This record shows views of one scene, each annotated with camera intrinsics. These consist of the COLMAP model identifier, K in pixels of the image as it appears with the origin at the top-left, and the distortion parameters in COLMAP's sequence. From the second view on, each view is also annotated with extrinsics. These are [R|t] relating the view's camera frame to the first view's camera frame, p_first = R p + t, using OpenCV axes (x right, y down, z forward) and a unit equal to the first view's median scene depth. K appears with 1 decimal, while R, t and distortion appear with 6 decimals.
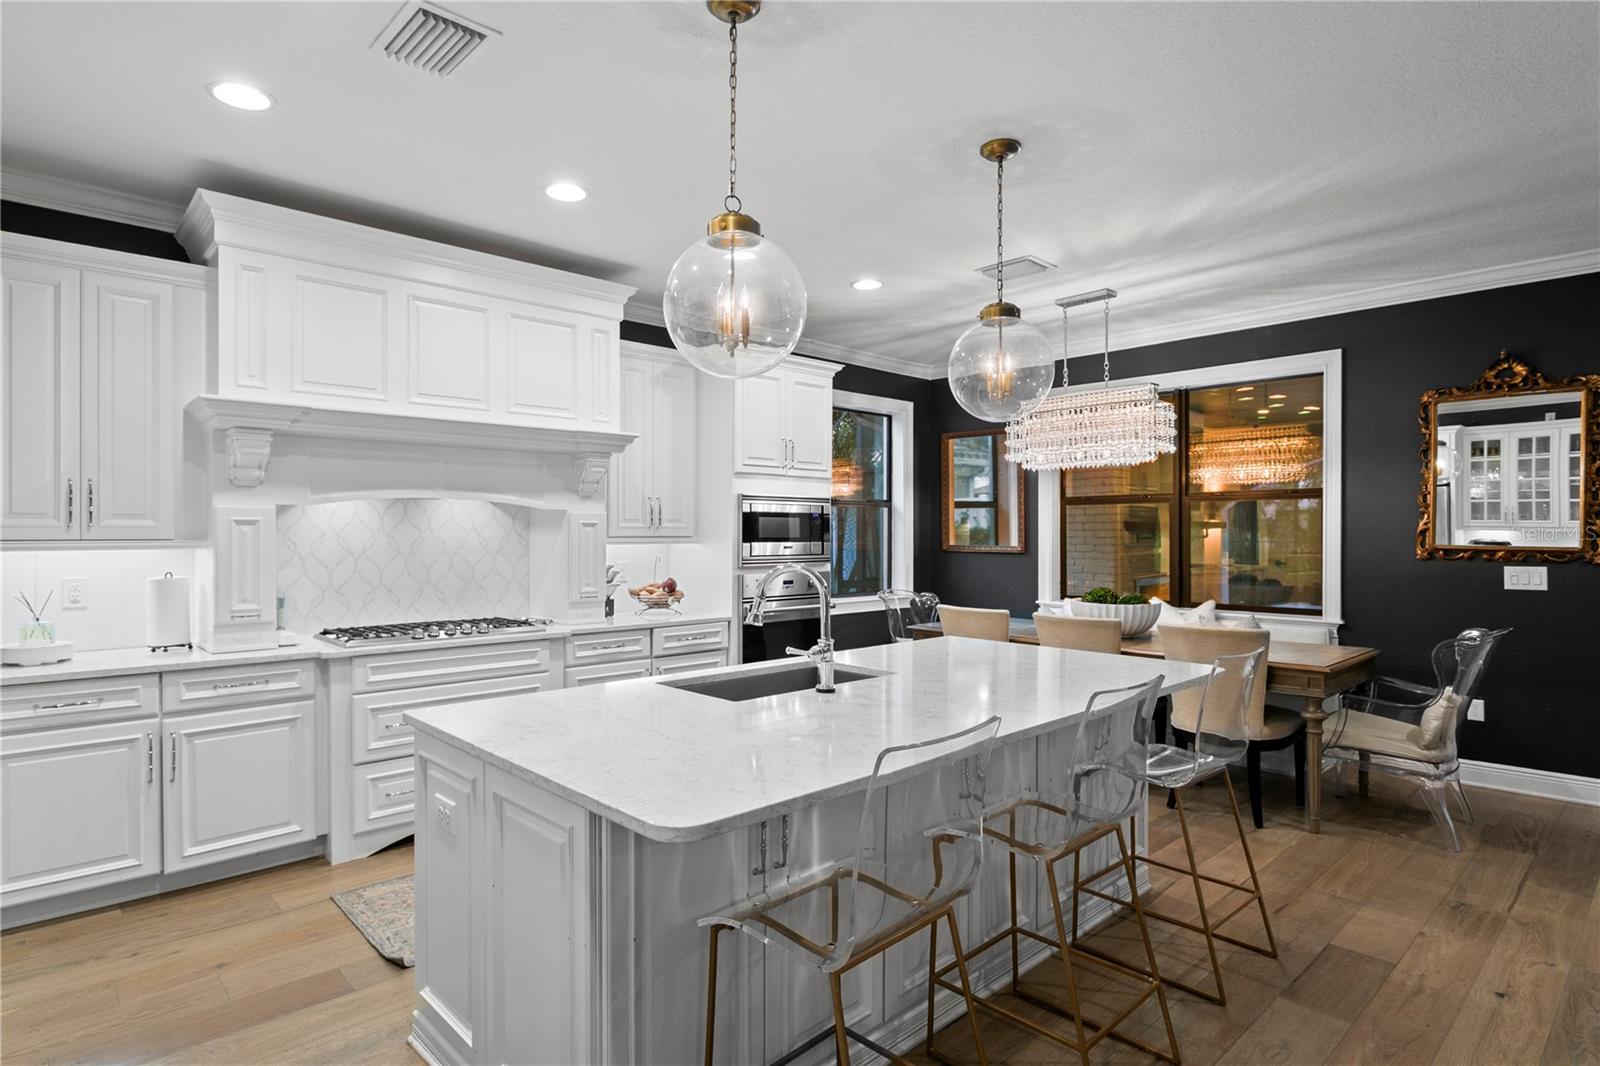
lens RADIAL K [[841.7, 0, 800.0], [0, 841.7, 533.0], [0, 0, 1]] dist [0.000331, -0.000011]
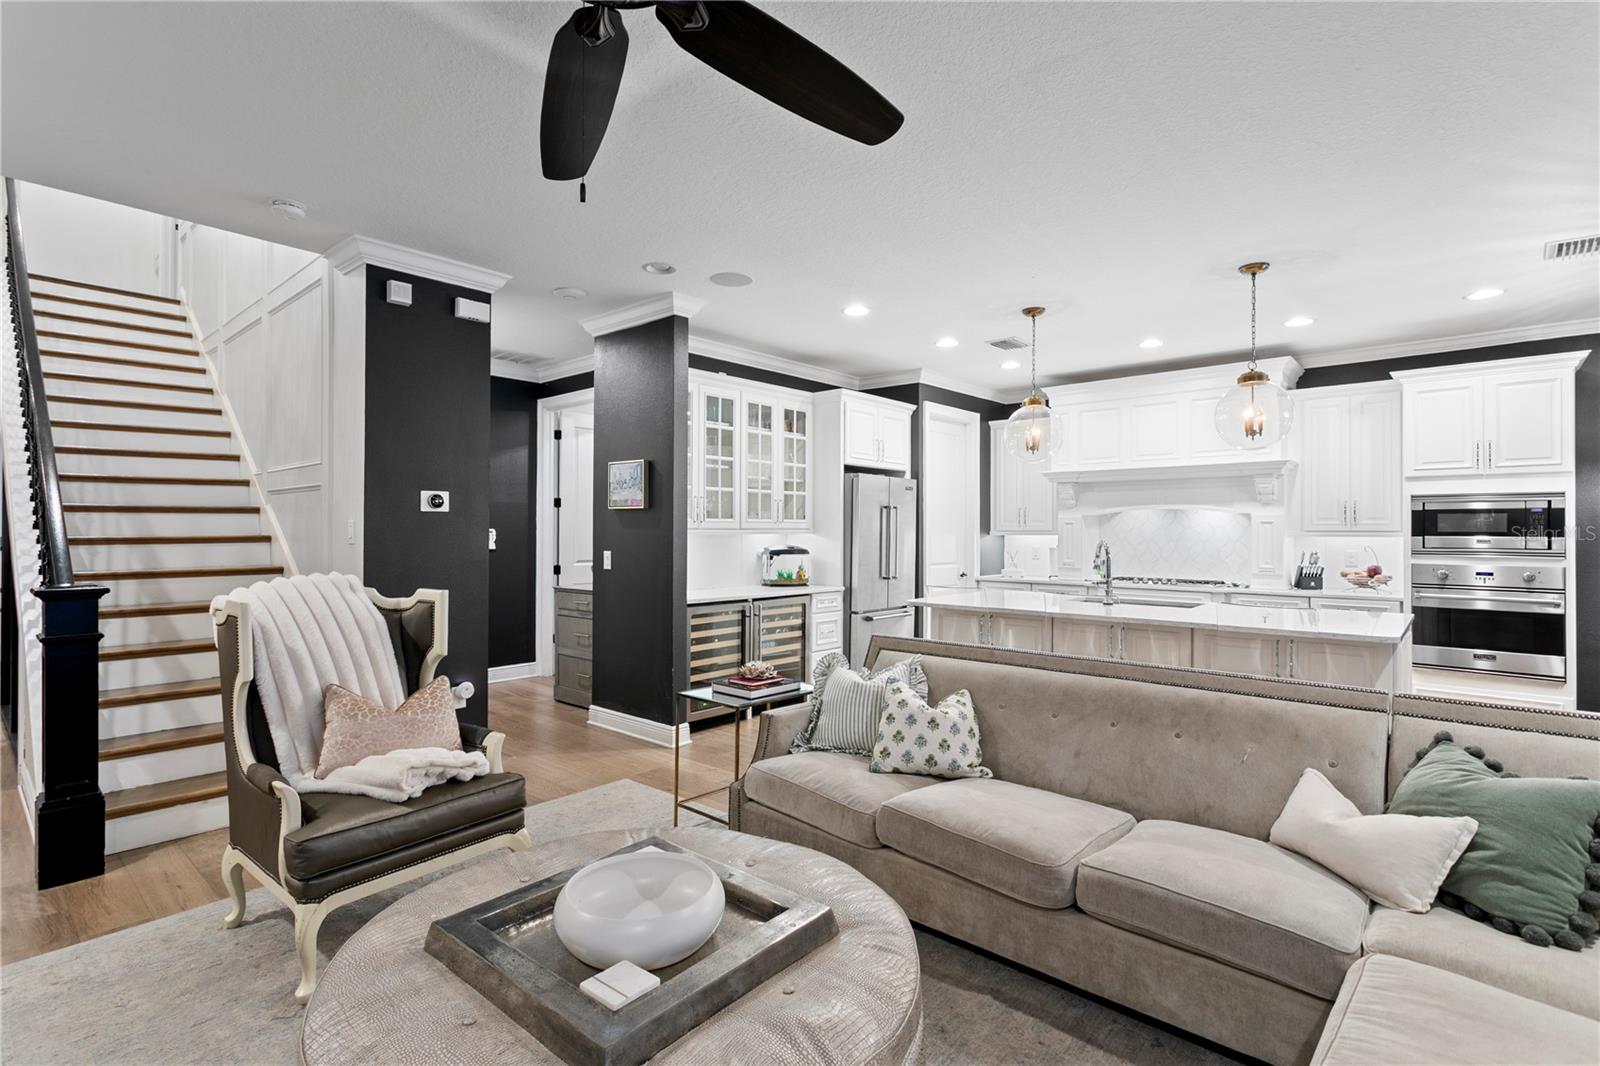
lens RADIAL K [[752.9, 0, 800.0], [0, 752.9, 533.0], [0, 0, 1]] dist [0.000060, -0.000002]
pose [[0.100428, 0.003357, -0.994939, 0.888235], [-0.000735, 0.999994, 0.003299, 0.004003], [0.994944, 0.000400, 0.100430, 0.043915]]
